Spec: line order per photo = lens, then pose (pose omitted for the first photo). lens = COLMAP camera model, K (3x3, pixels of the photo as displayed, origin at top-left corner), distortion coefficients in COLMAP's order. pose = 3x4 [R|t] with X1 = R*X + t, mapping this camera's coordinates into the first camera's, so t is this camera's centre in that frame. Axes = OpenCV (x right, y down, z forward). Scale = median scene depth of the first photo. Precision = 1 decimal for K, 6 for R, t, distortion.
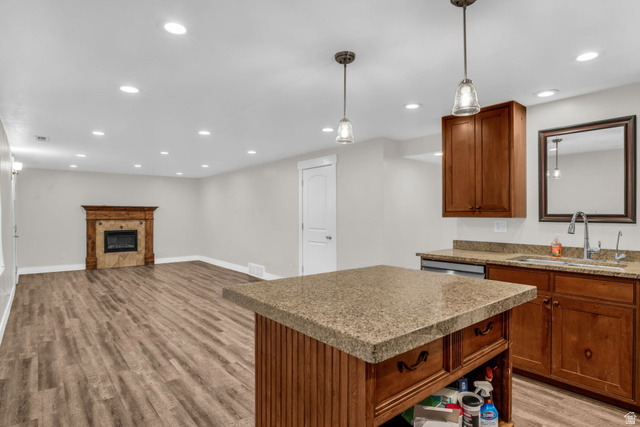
lens RADIAL K [[347.2, 0, 321.4], [0, 347.2, 210.0], [0, 0, 1]] dist [-0.003238, -0.001233]
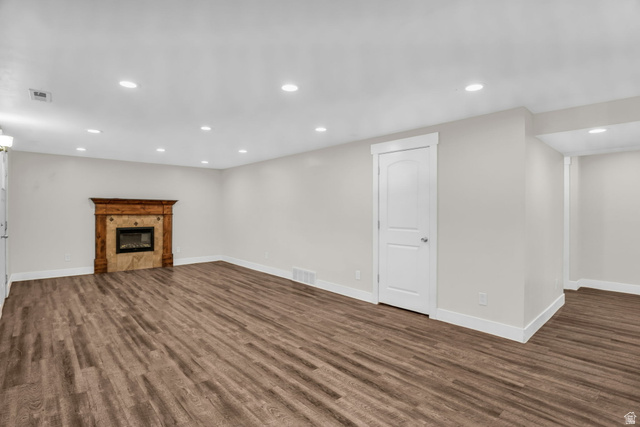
lens RADIAL K [[318.5, 0, 329.2], [0, 318.5, 206.2], [0, 0, 1]] dist [-0.024219, 0.000995]
pose [[0.998056, 0.007436, 0.061885, -0.178036], [-0.007339, 0.999971, -0.001785, 0.004952], [-0.061897, 0.001328, 0.998082, 0.227855]]
